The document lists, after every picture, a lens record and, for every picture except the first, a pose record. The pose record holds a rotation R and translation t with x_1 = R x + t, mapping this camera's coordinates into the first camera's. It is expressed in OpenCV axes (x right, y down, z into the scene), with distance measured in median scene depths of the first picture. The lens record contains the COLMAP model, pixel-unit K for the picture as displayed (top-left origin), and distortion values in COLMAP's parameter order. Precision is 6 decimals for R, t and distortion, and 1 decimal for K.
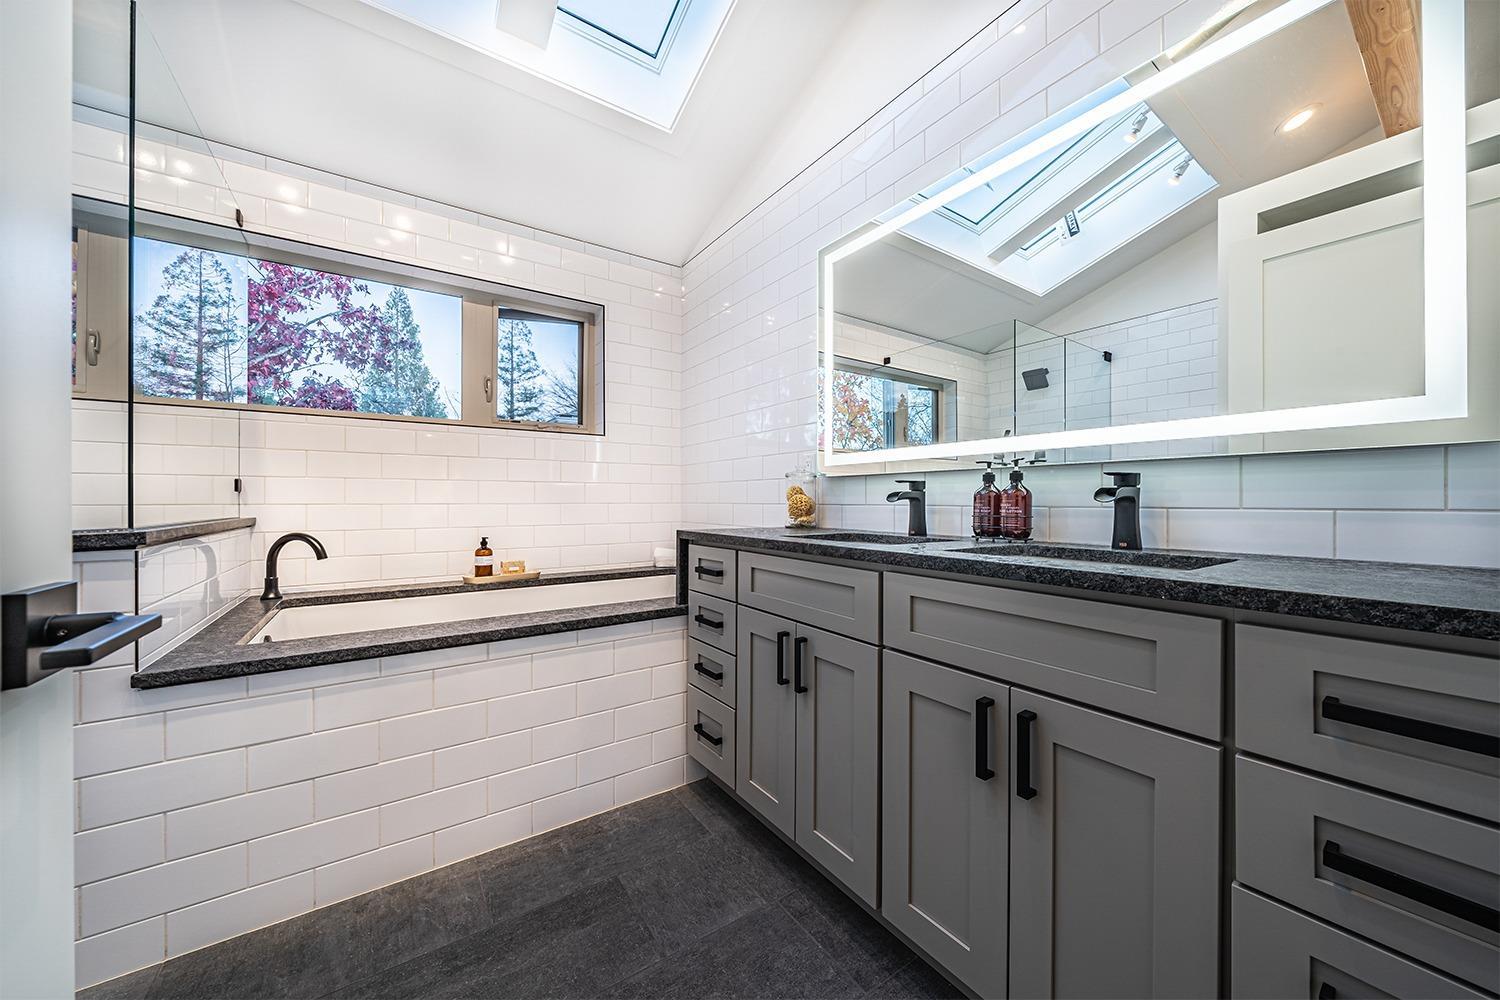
lens RADIAL K [[526.5, 0, 749.4], [0, 526.5, 495.6], [0, 0, 1]] dist [-0.001494, -0.000130]
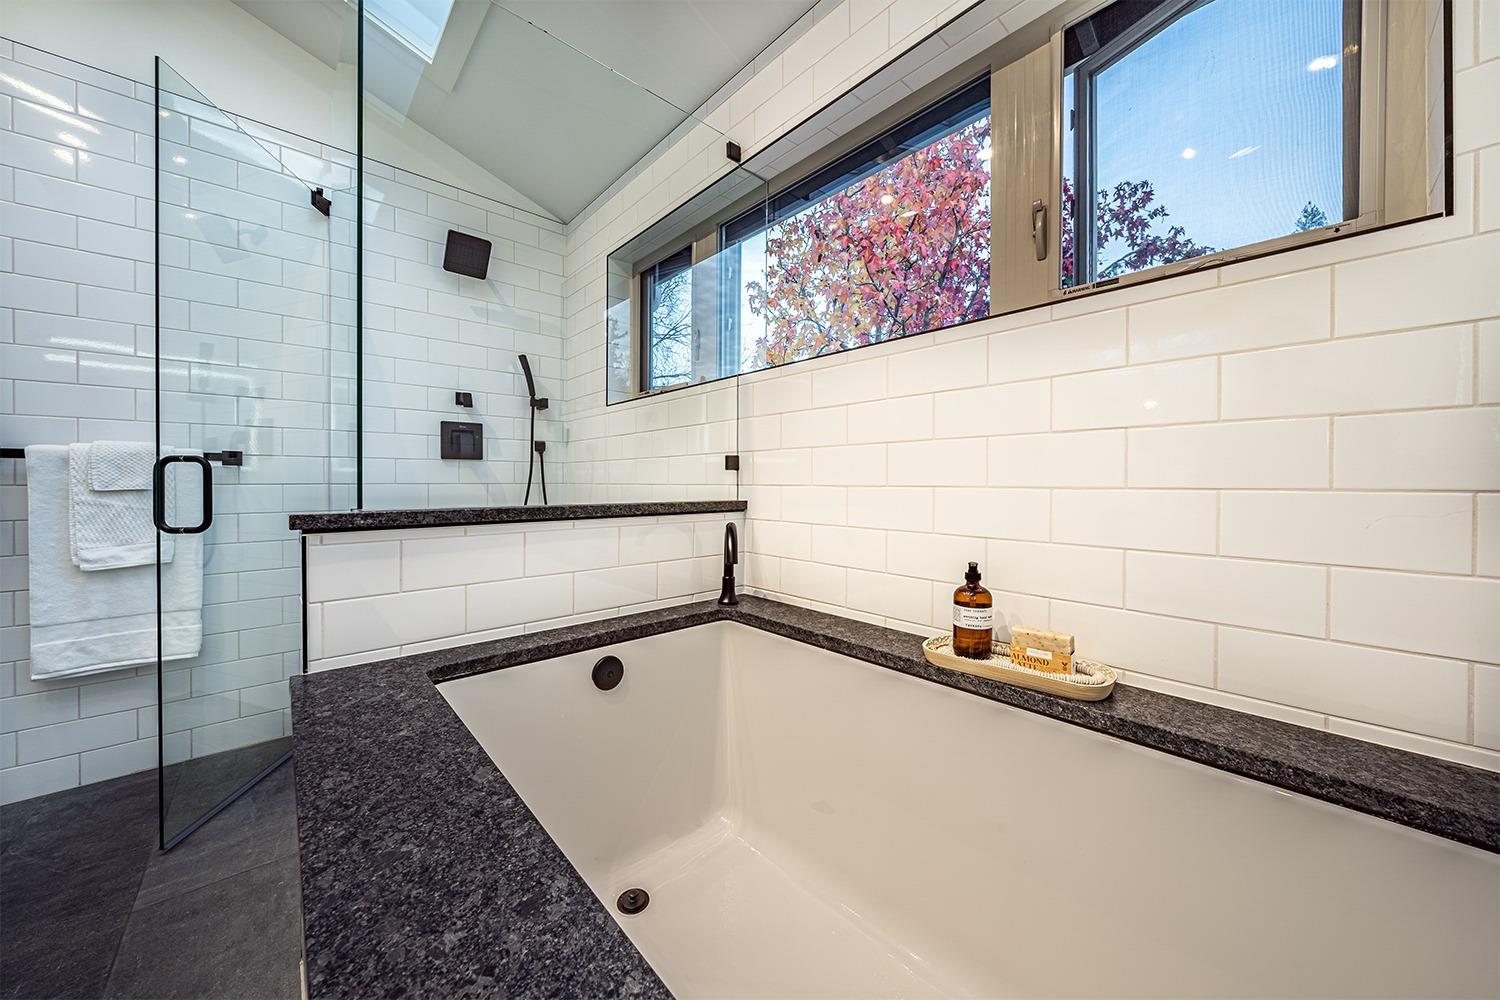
lens RADIAL K [[526.5, 0, 749.4], [0, 526.5, 495.6], [0, 0, 1]] dist [-0.001494, -0.000130]
pose [[0.130486, 0.018702, -0.991274, -0.097478], [0.007745, 0.999772, 0.019882, 0.012840], [0.991420, -0.010272, 0.130312, 0.764497]]
